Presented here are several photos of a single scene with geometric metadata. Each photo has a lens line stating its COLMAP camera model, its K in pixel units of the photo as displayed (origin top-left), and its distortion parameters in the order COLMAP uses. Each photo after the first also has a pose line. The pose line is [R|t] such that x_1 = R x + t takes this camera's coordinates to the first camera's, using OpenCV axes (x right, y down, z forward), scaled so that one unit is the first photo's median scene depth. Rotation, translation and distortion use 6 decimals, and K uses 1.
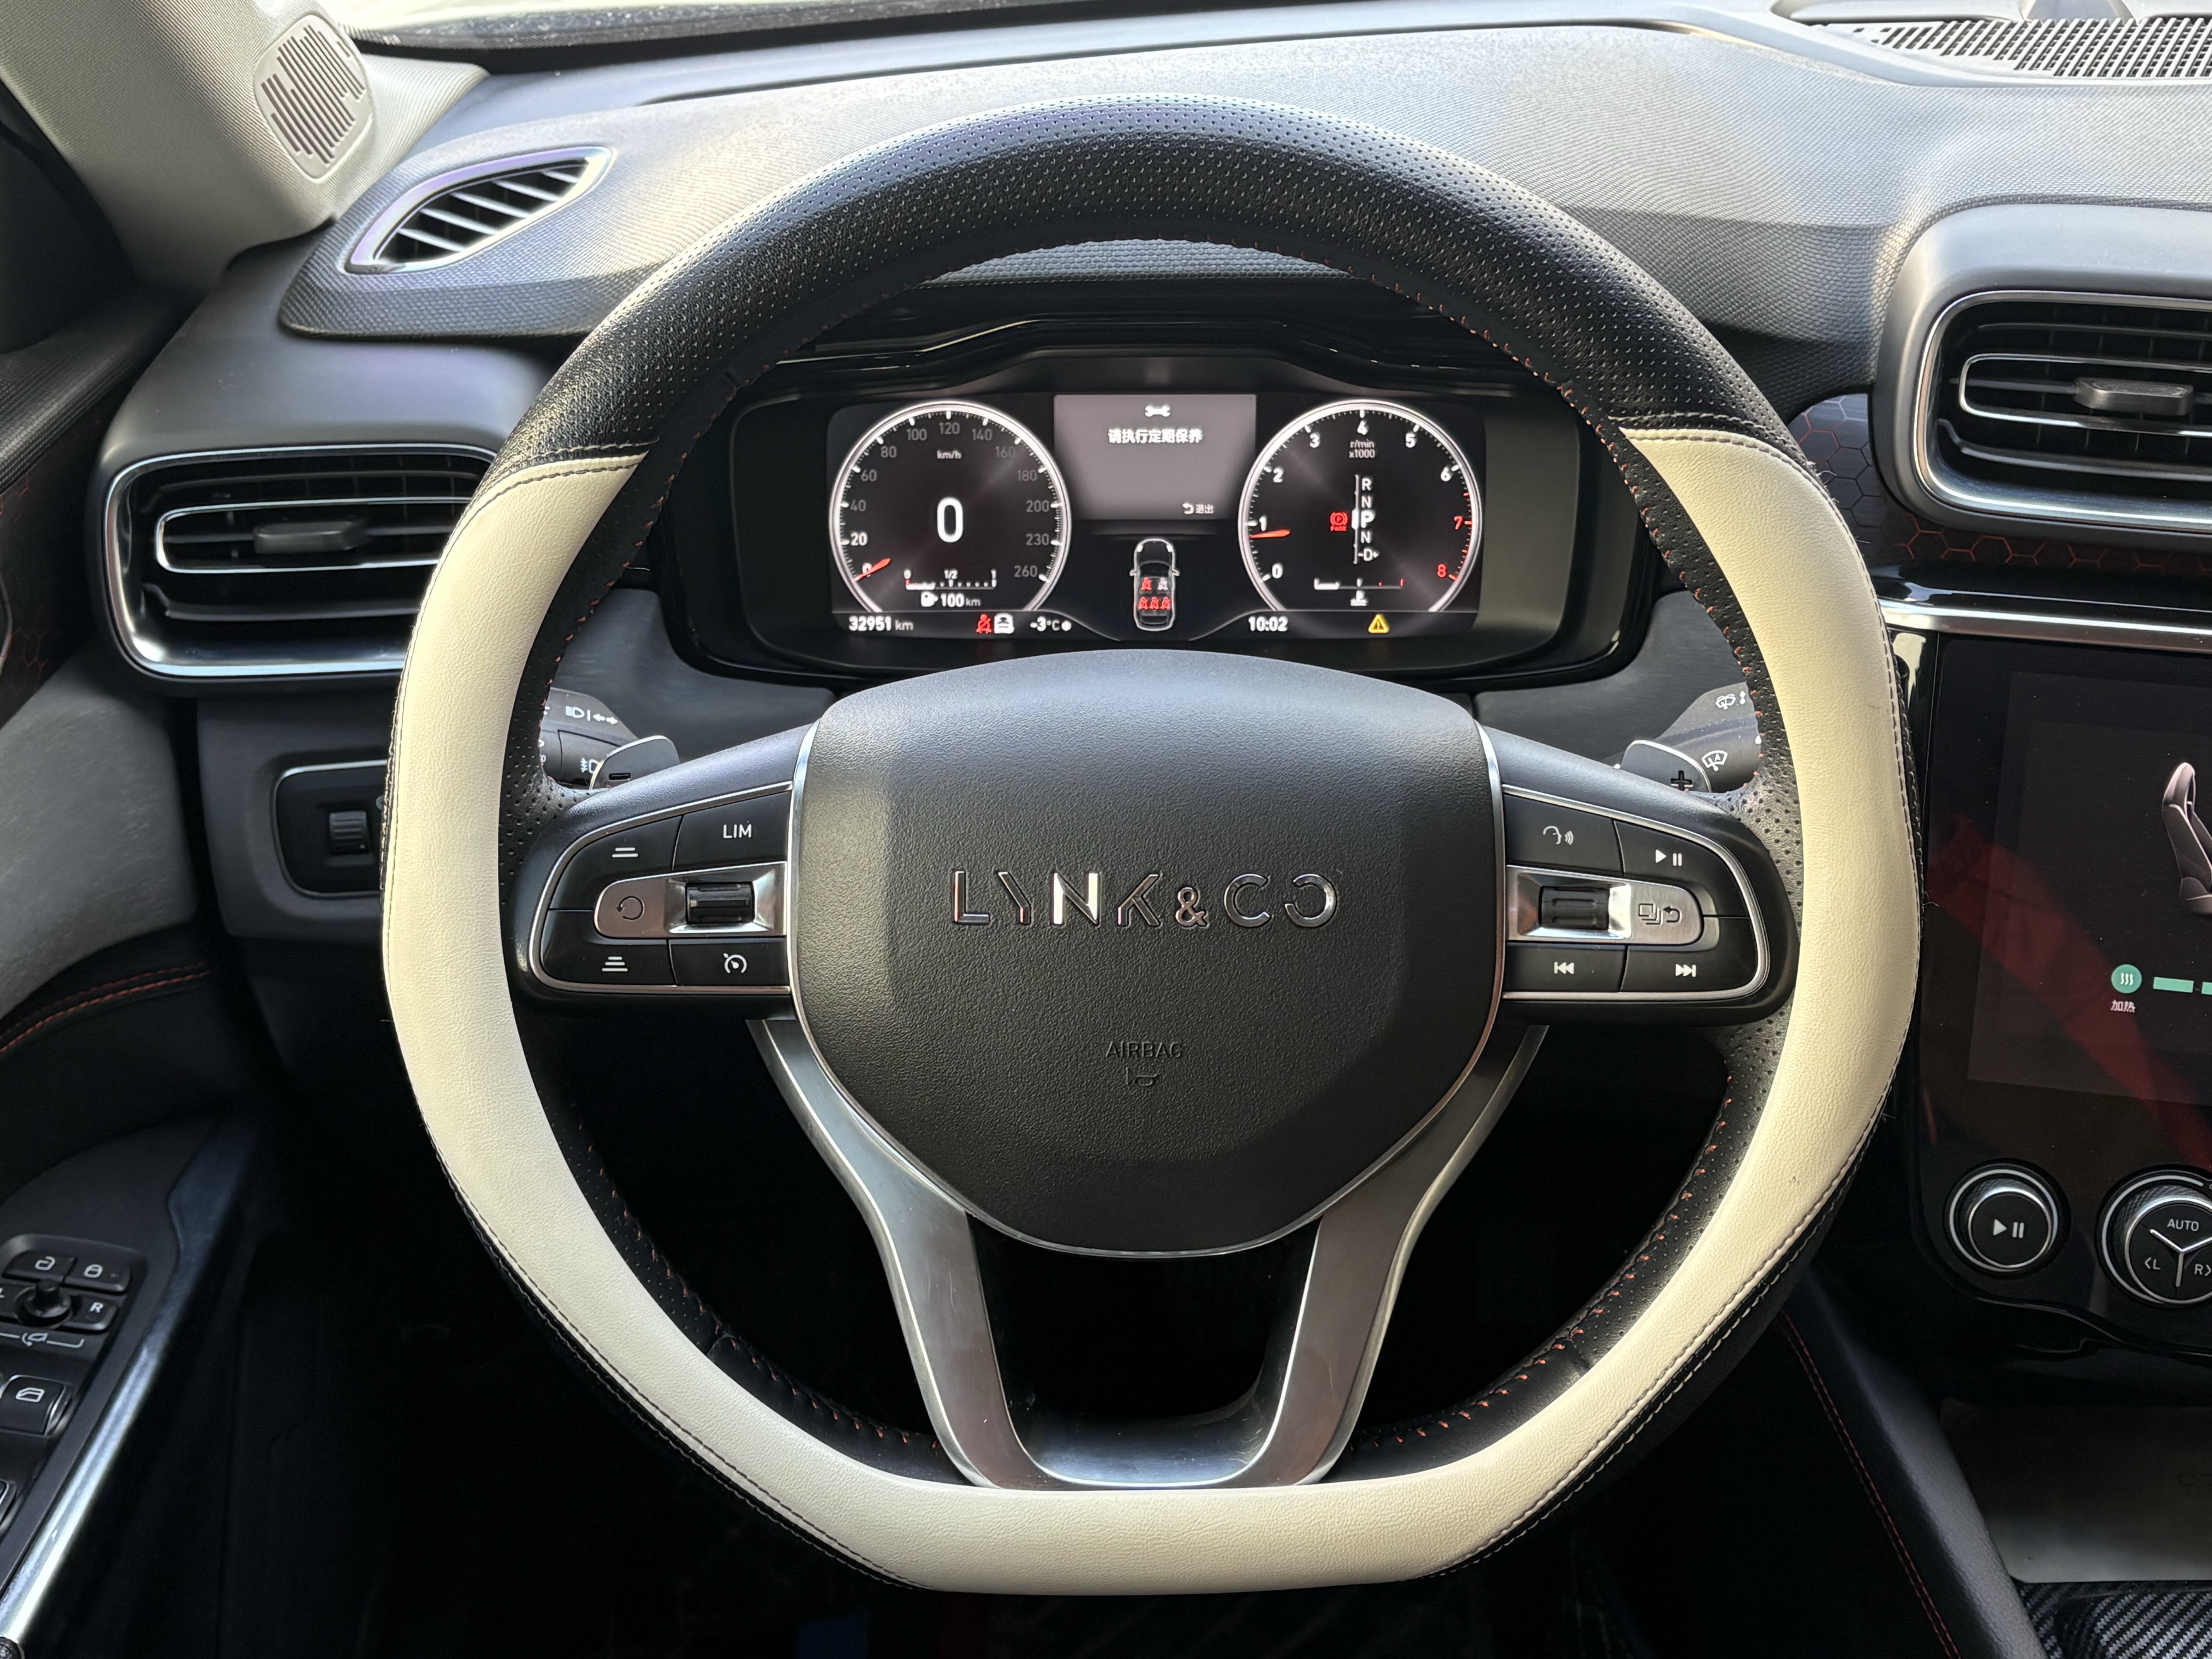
lens RADIAL K [[2713.3, 0, 1091.8], [0, 2713.3, 898.7], [0, 0, 1]] dist [0.053770, 0.000000]
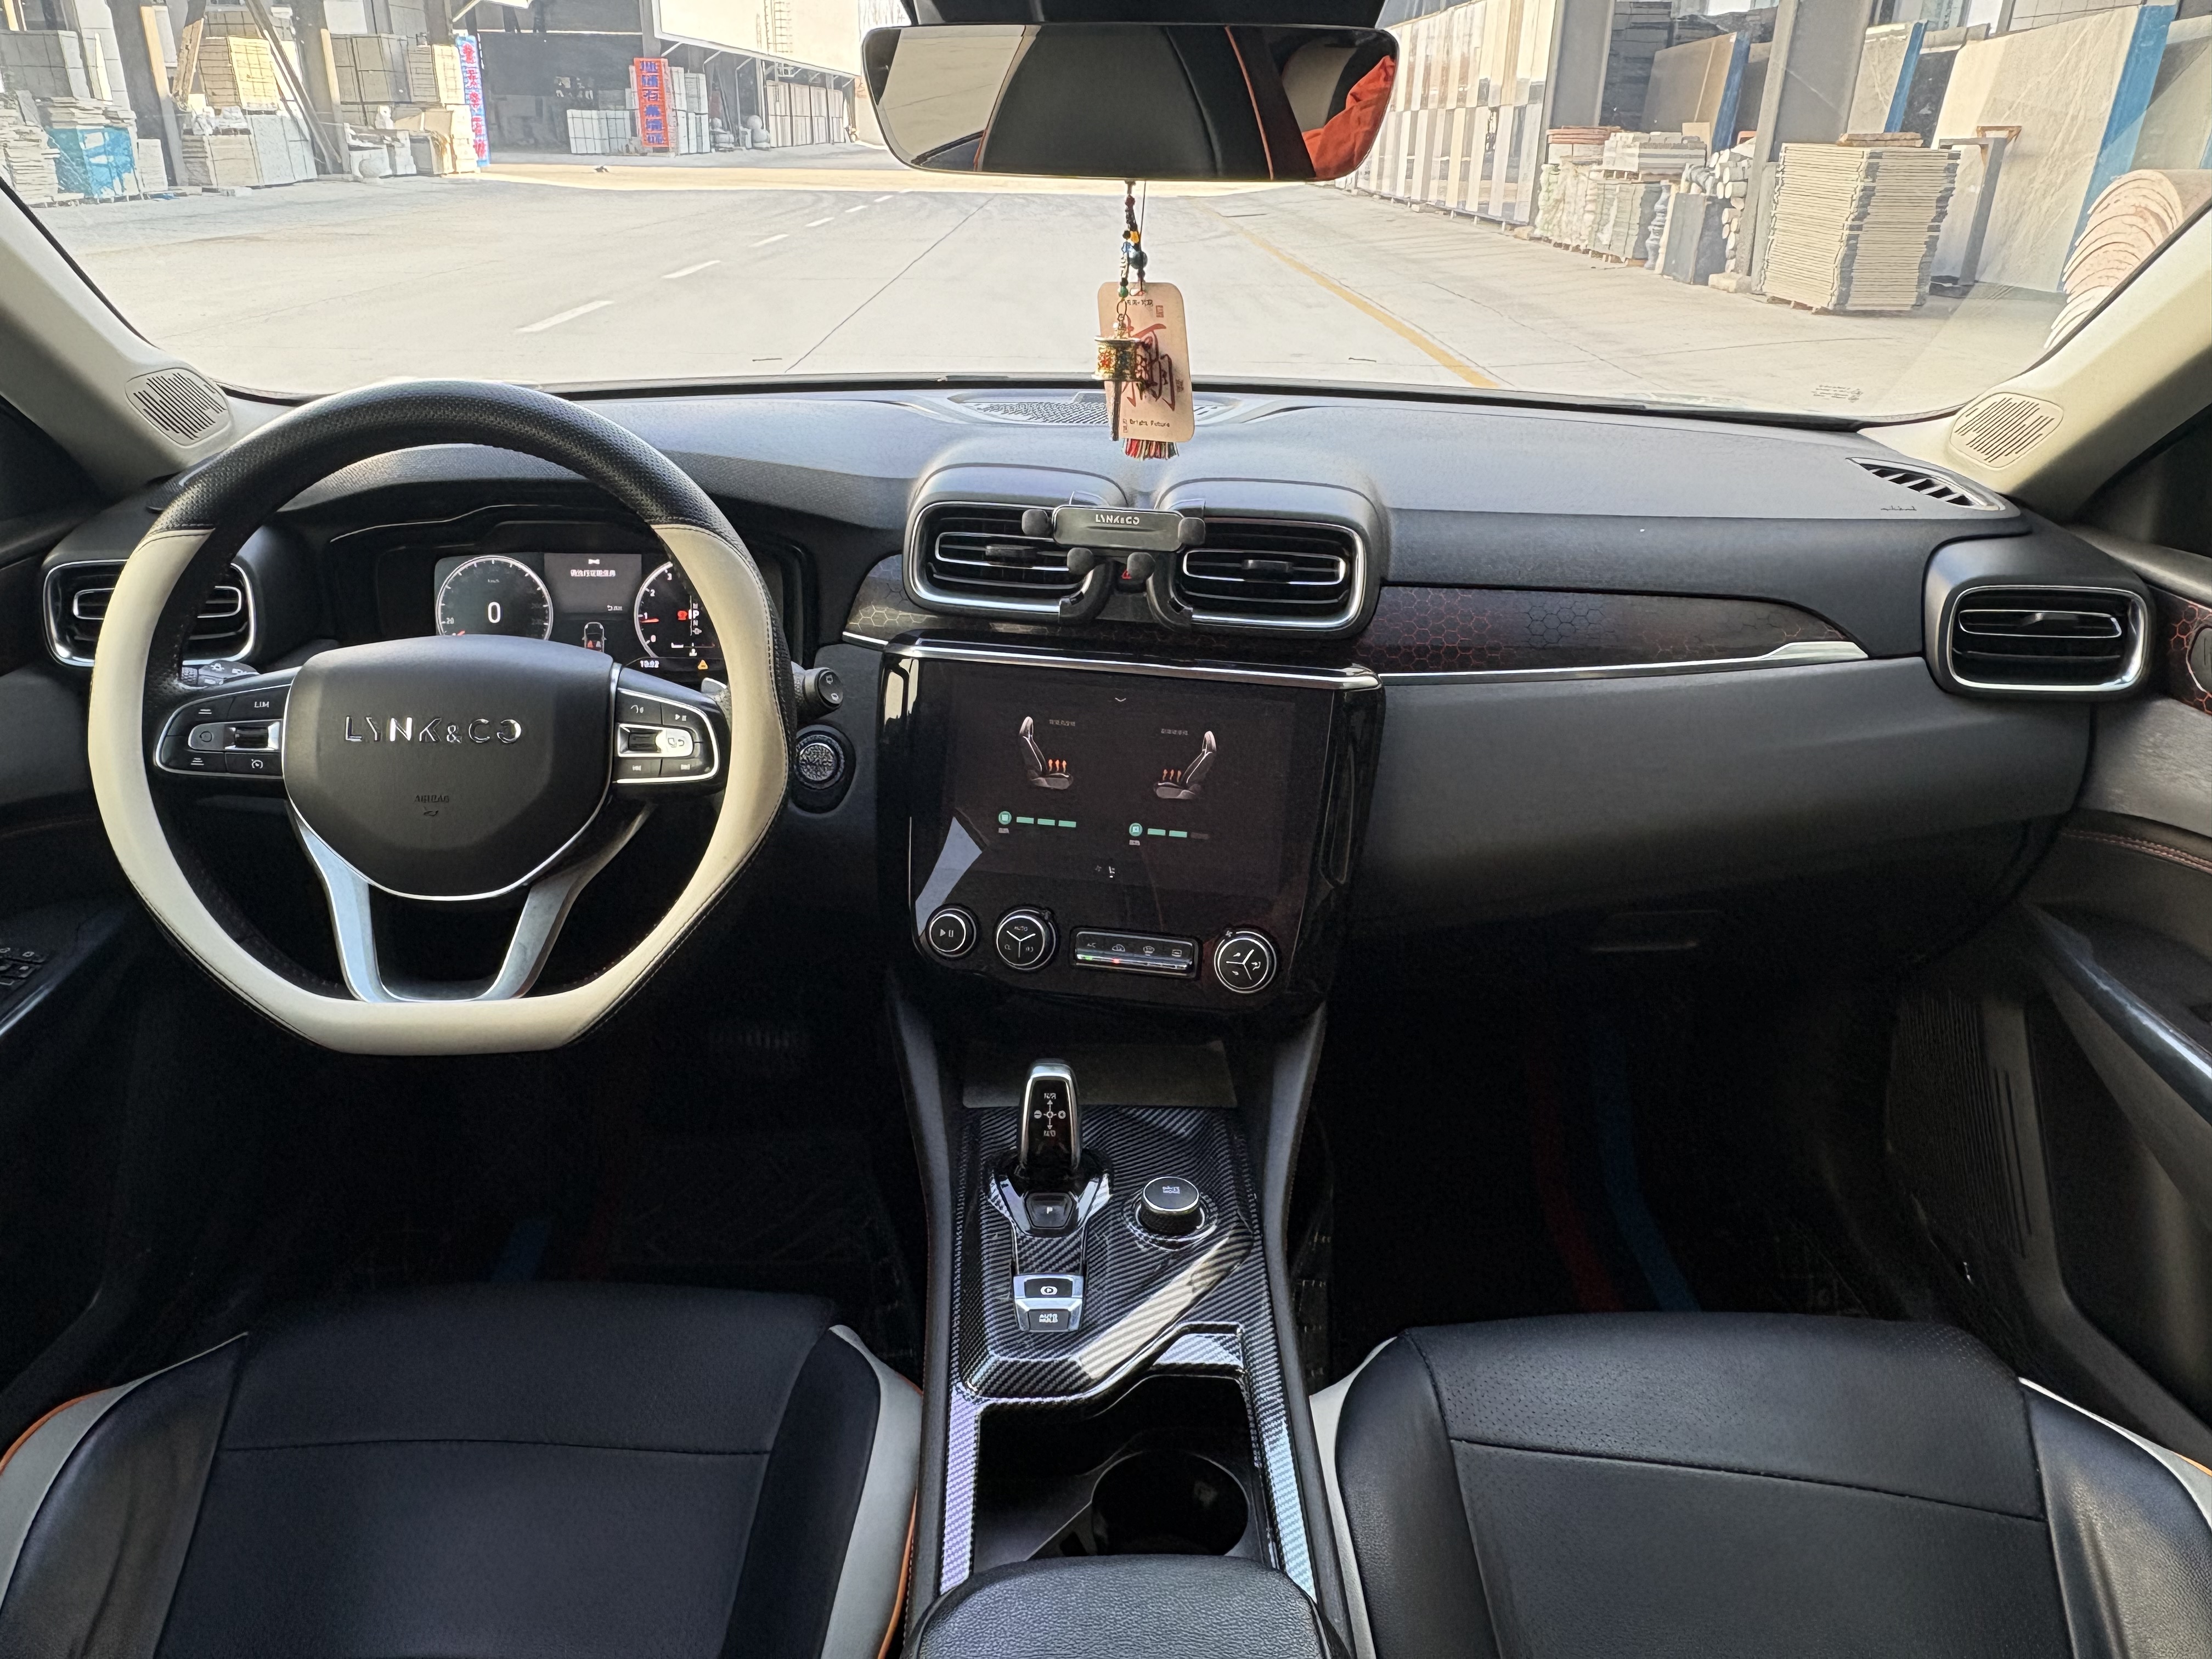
lens RADIAL K [[1588.3, 0, 1069.6], [0, 1588.3, 853.4], [0, 0, 1]] dist [0.006324, 0.002904]
pose [[0.999224, 0.007128, 0.038749, 0.374896], [-0.003862, 0.996482, -0.083722, 0.158633], [-0.039210, 0.083507, 0.995735, -0.234889]]
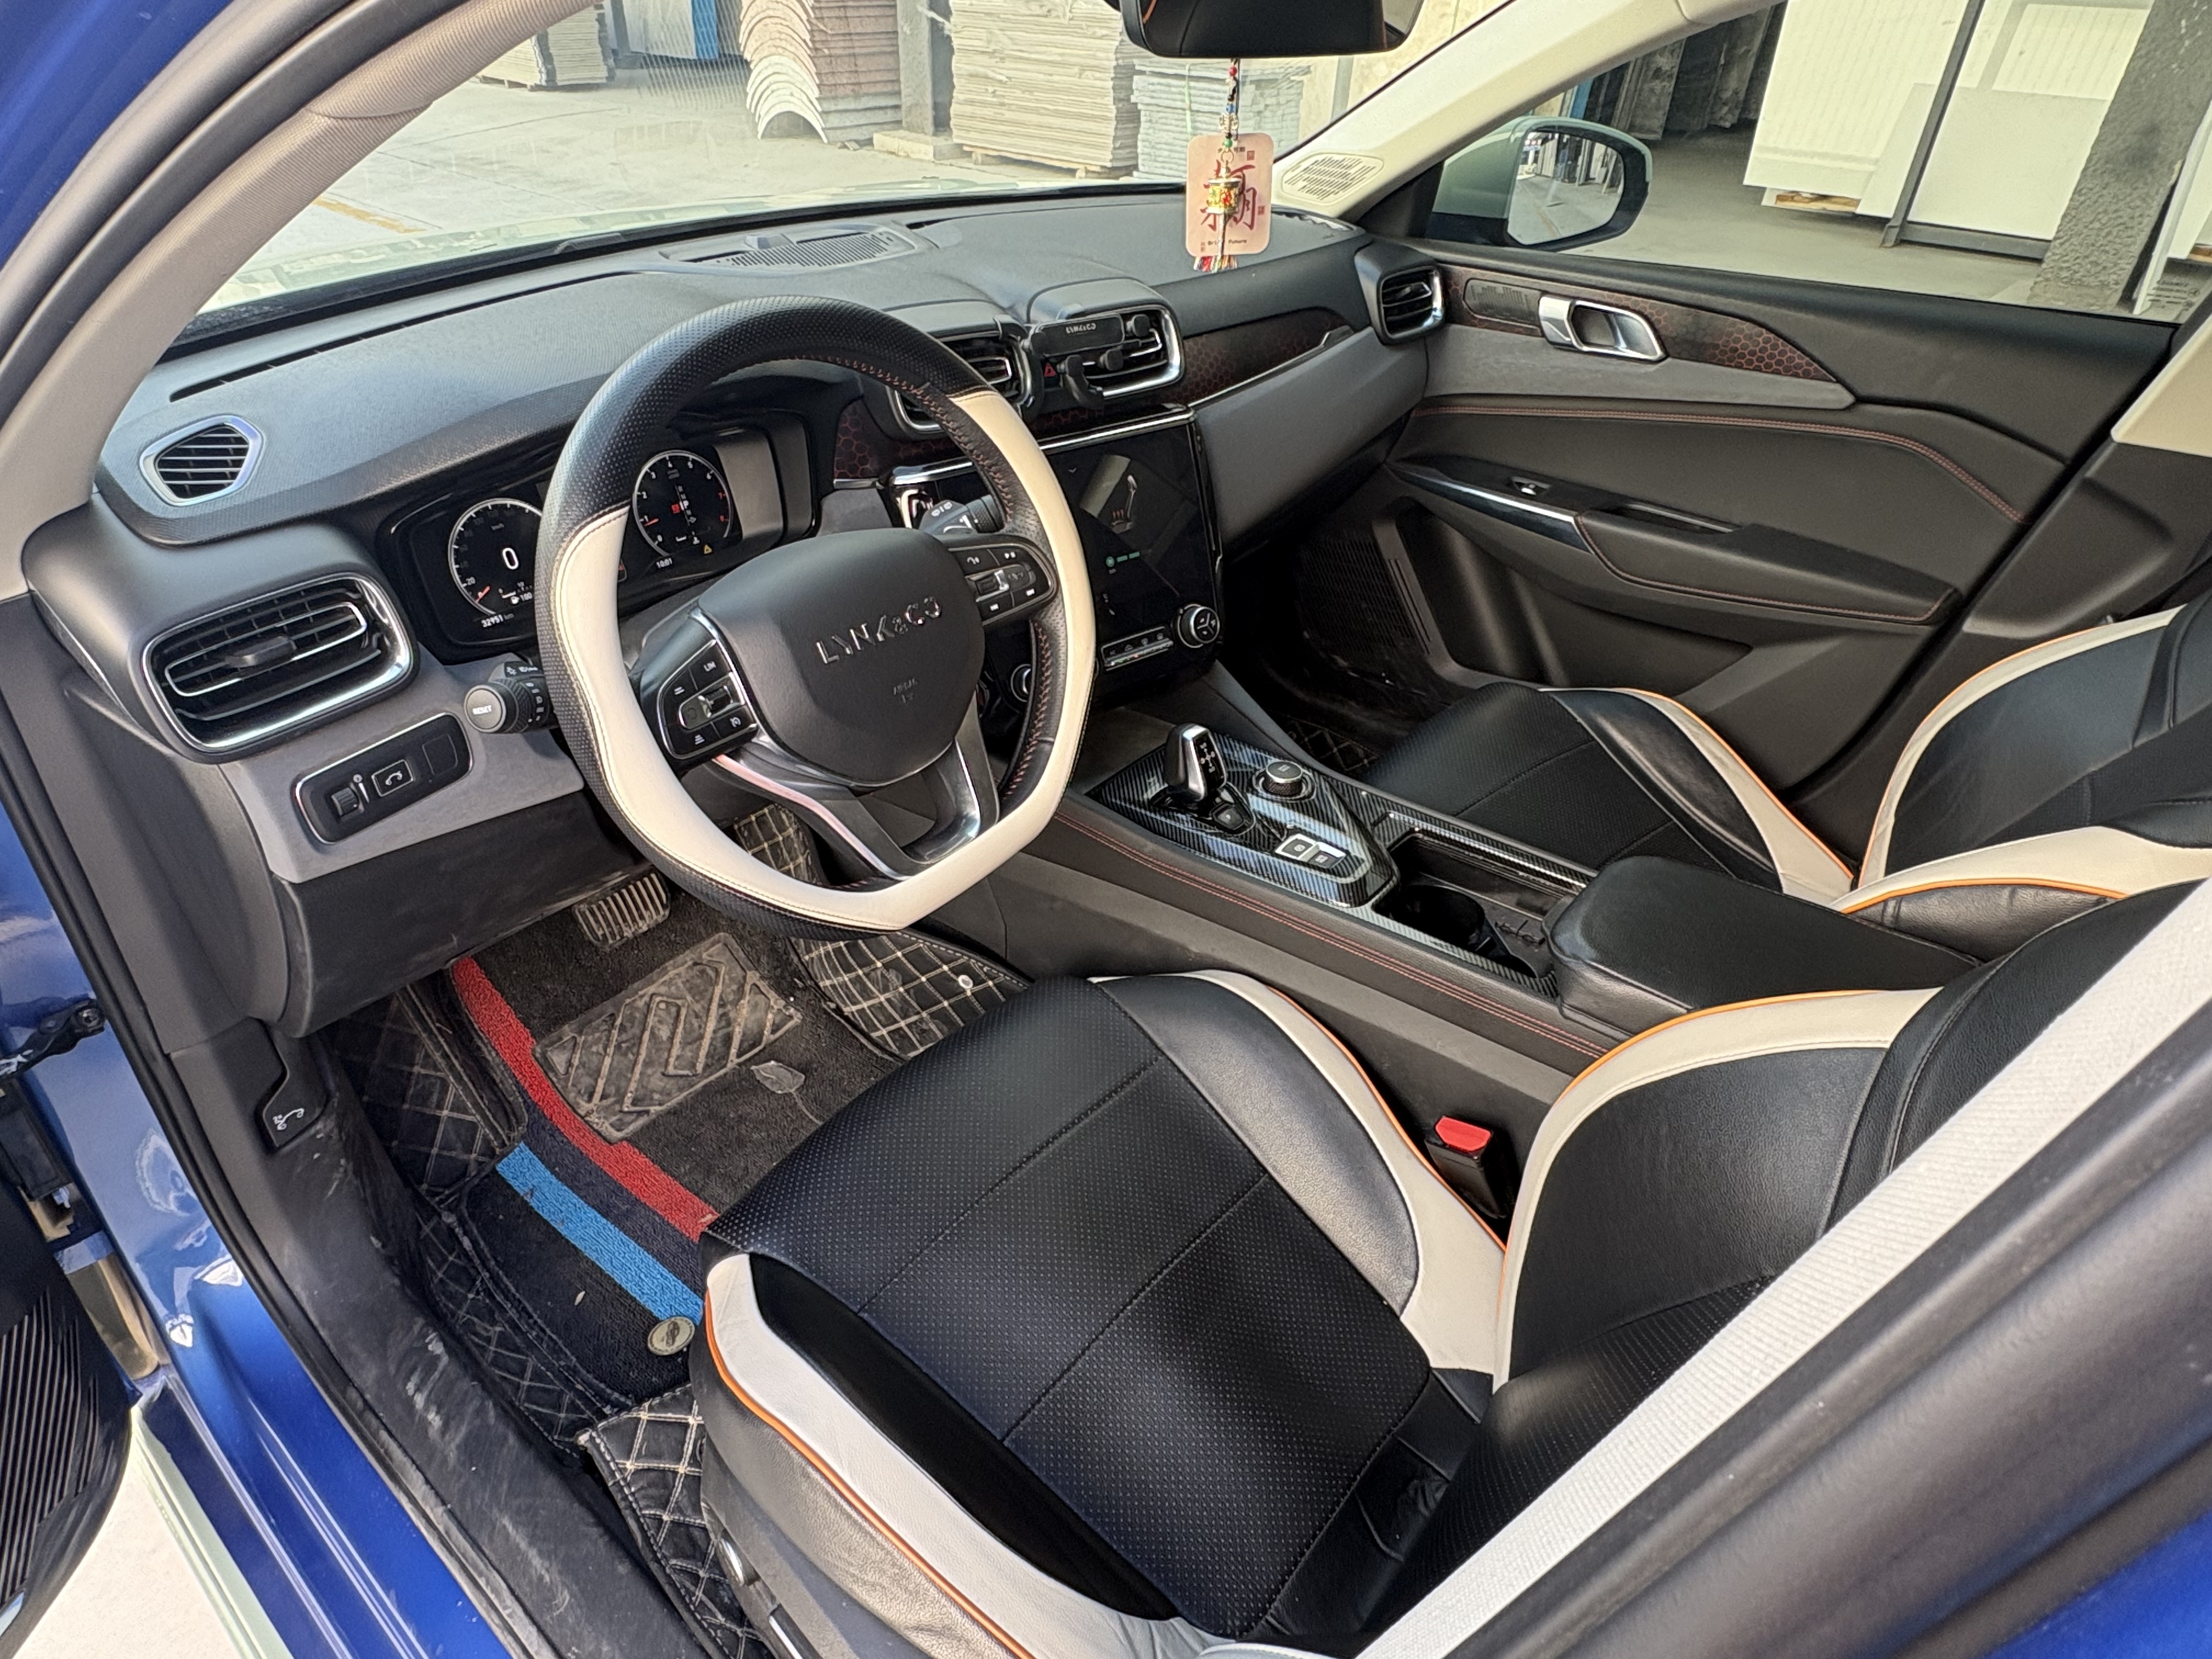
lens RADIAL K [[1300.5, 0, 1102.5], [0, 1300.5, 848.5], [0, 0, 1]] dist [0.001125, -0.001449]
pose [[0.631843, -0.428504, 0.645878, -0.538031], [0.355250, 0.900709, 0.250041, -0.033827], [-0.688892, 0.071462, 0.721333, 0.017173]]
